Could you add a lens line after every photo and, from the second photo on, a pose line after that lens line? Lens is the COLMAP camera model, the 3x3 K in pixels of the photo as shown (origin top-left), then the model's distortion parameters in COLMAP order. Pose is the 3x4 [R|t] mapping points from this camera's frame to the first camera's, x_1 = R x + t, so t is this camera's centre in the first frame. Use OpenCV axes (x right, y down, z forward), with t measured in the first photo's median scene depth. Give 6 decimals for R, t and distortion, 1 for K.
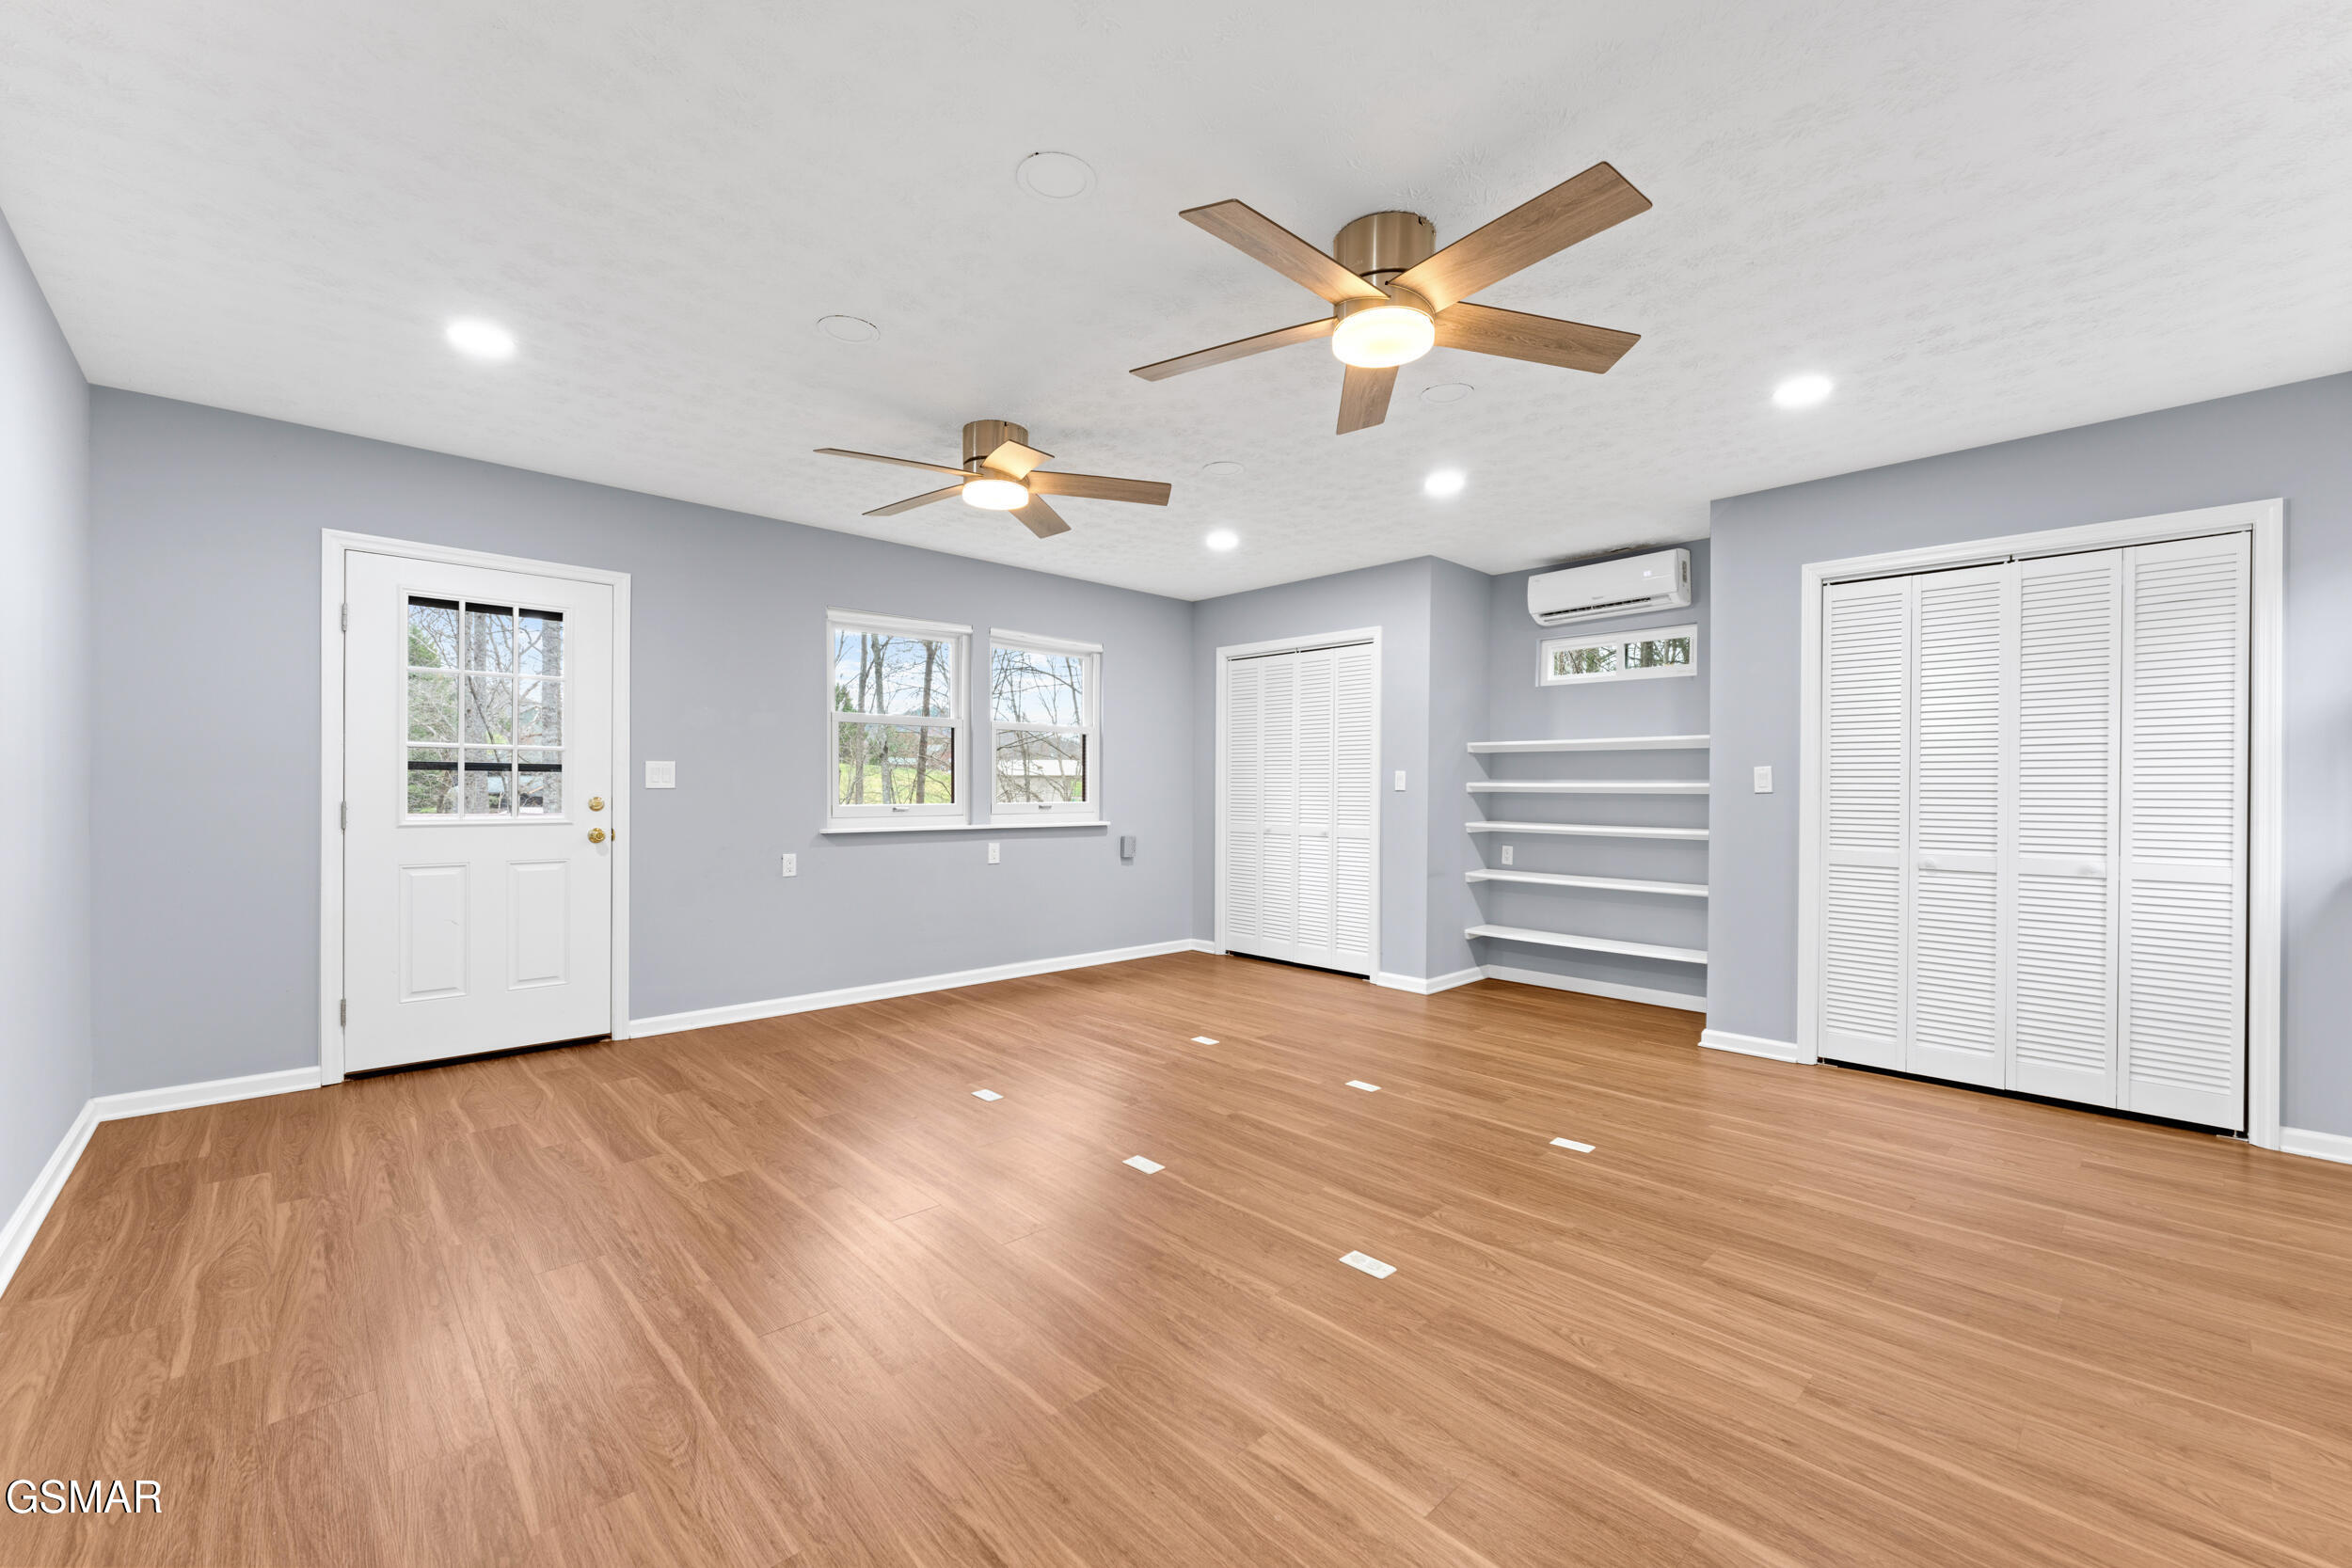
lens RADIAL K [[941.9, 0, 1176.3], [0, 941.9, 791.6], [0, 0, 1]] dist [0.002149, -0.000501]
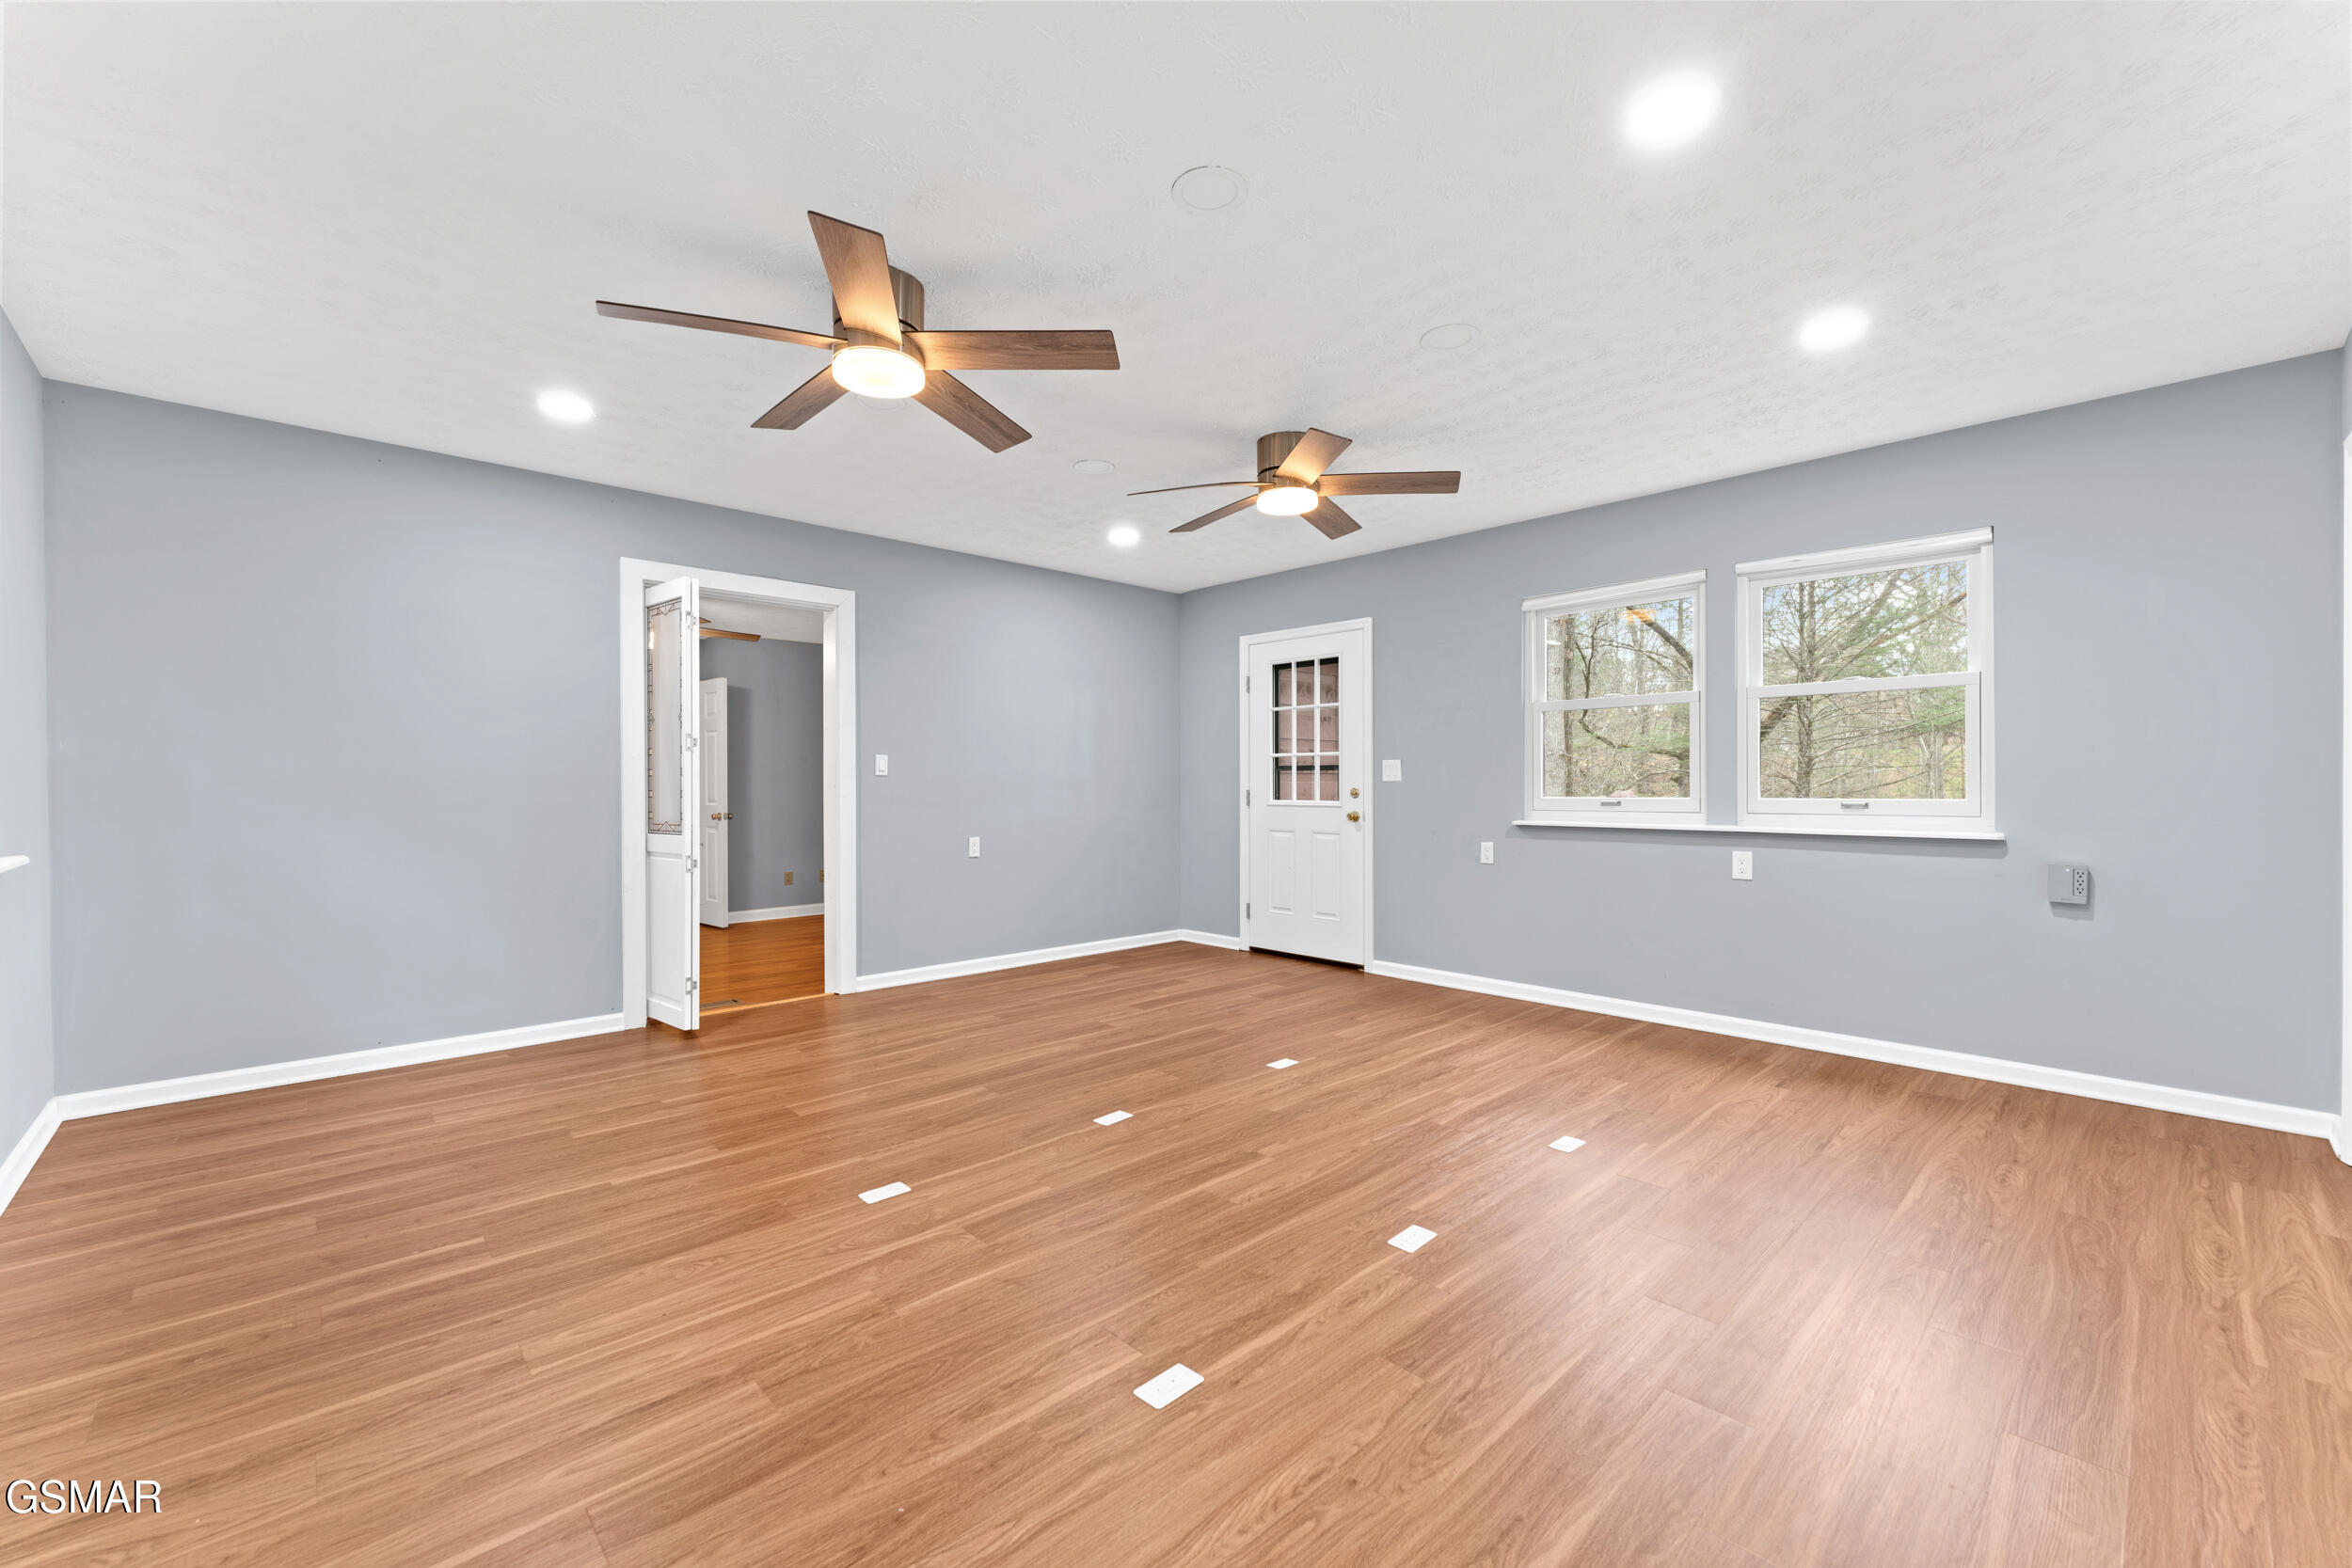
lens RADIAL K [[941.9, 0, 1183.7], [0, 941.9, 787.7], [0, 0, 1]] dist [0.002149, -0.000501]
pose [[0.001947, -0.005190, -0.999985, 0.938492], [-0.000874, 0.999986, -0.005192, 0.014896], [0.999998, 0.000884, 0.001943, 0.951487]]
